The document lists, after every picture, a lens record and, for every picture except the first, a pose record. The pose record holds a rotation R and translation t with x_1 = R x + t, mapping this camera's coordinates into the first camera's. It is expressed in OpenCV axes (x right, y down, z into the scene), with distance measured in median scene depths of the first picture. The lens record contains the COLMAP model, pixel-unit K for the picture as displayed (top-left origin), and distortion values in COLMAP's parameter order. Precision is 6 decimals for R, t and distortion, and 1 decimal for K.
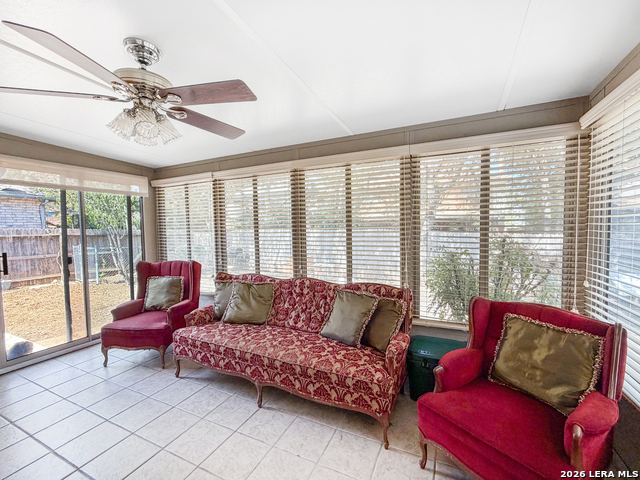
lens RADIAL K [[273.5, 0, 320.0], [0, 273.5, 240.0], [0, 0, 1]] dist [0.024689, -0.000072]
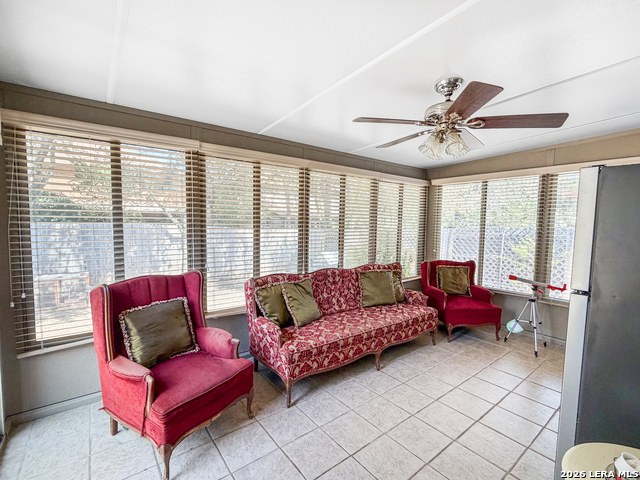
lens RADIAL K [[266.3, 0, 320.0], [0, 266.3, 240.0], [0, 0, 1]] dist [-0.026553, 0.000101]
pose [[0.486080, -0.034447, 0.873235, -1.075118], [0.022028, 0.999388, 0.027162, -0.010222], [-0.873637, 0.006033, 0.486542, 0.514797]]
